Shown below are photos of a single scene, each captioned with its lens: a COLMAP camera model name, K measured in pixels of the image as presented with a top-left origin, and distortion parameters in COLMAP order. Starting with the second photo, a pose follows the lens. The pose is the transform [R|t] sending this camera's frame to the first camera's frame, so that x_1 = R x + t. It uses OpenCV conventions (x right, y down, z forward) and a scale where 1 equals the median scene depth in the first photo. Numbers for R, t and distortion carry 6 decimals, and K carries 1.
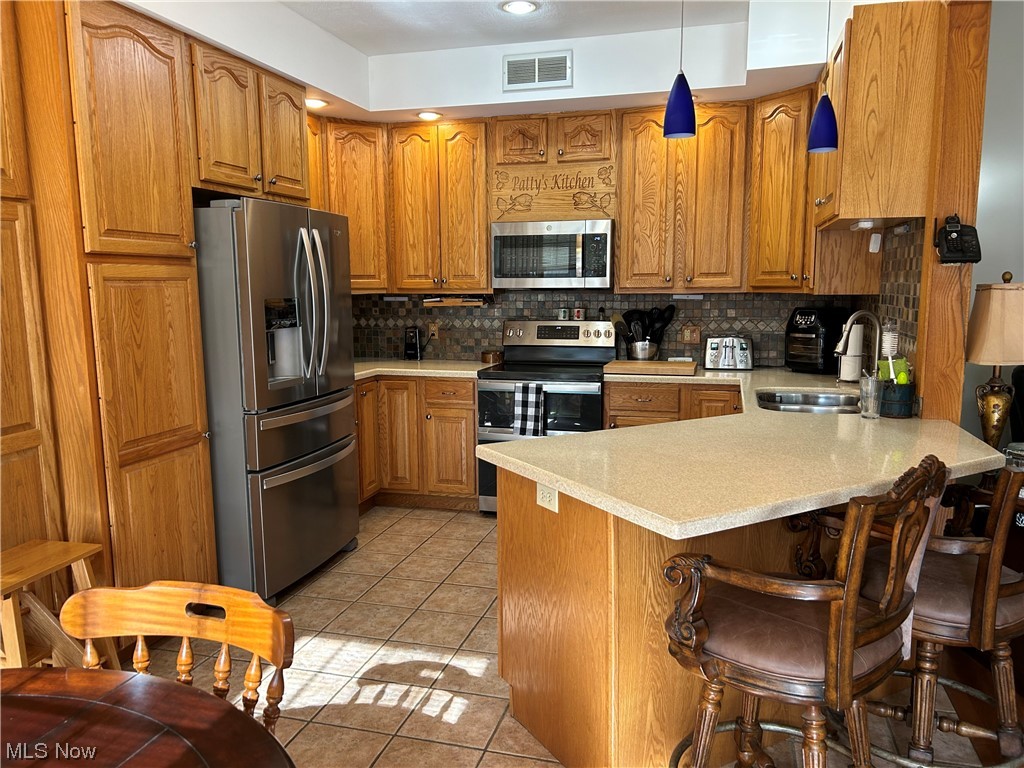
lens RADIAL K [[770.1, 0, 505.2], [0, 770.1, 394.6], [0, 0, 1]] dist [0.057146, -0.075823]
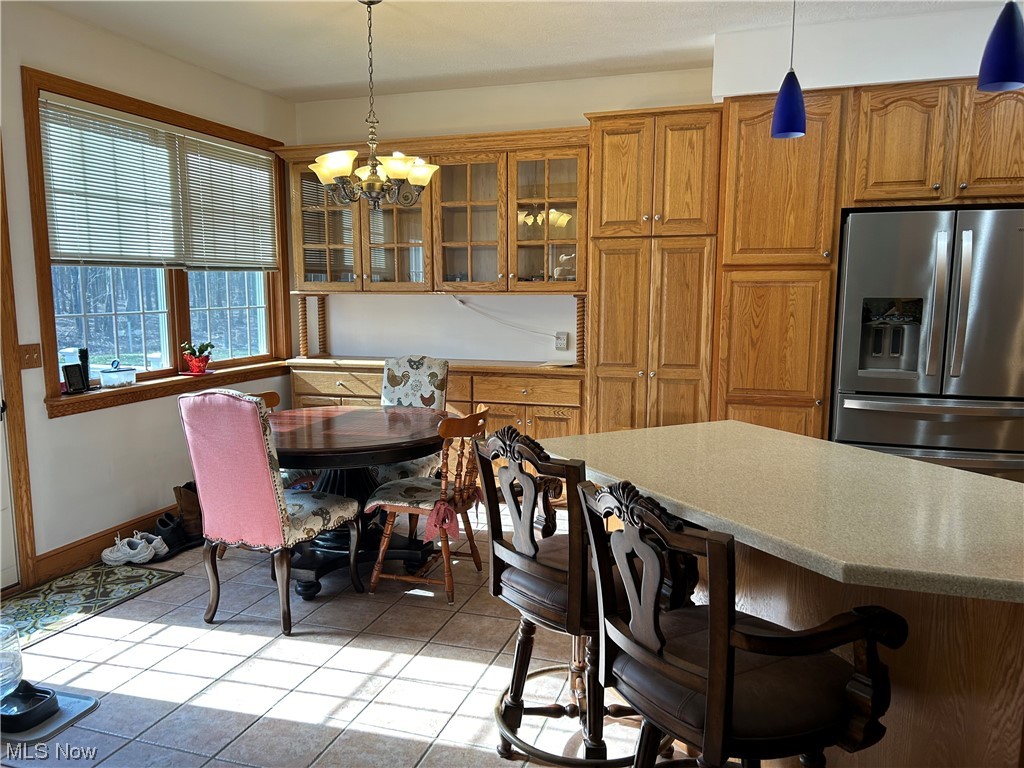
lens RADIAL K [[770.1, 0, 505.2], [0, 770.1, 394.6], [0, 0, 1]] dist [0.057146, -0.075823]
pose [[-0.050810, 0.145911, -0.987992, 0.788941], [-0.143227, 0.977979, 0.151799, -0.070536], [0.988385, 0.149220, -0.028793, 0.456579]]
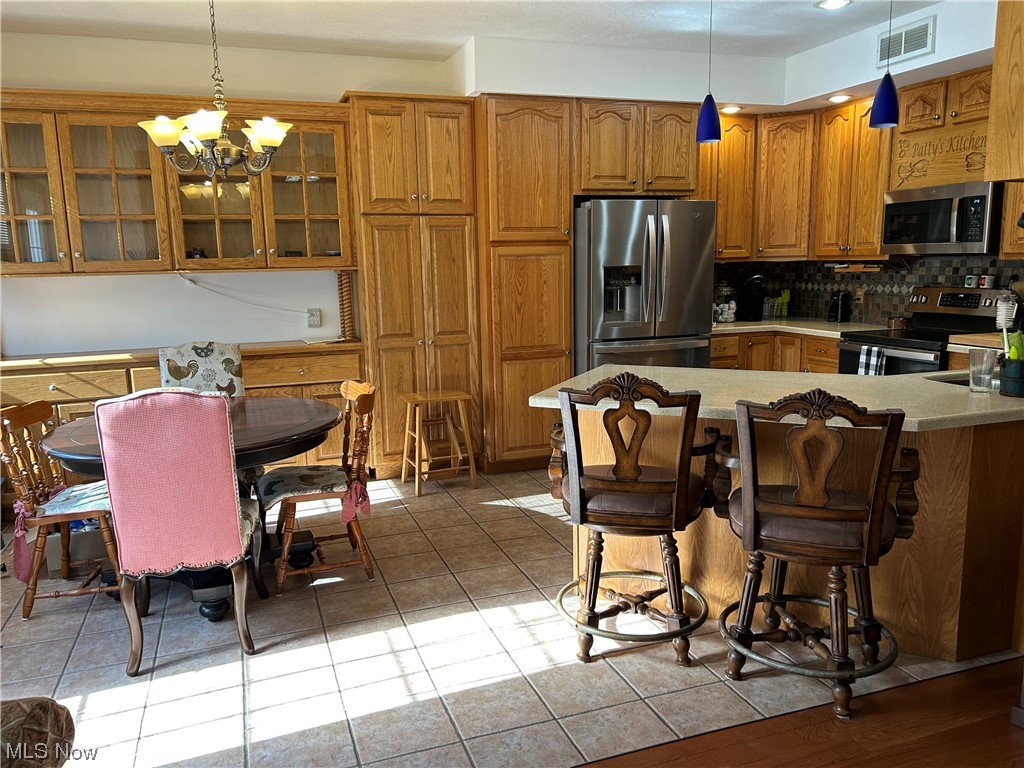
lens RADIAL K [[770.1, 0, 505.2], [0, 770.1, 394.6], [0, 0, 1]] dist [0.057146, -0.075823]
pose [[0.575670, 0.135868, -0.806315, 0.721916], [-0.102069, 0.990326, 0.094003, 0.002158], [0.811286, 0.028185, 0.583969, -0.023128]]
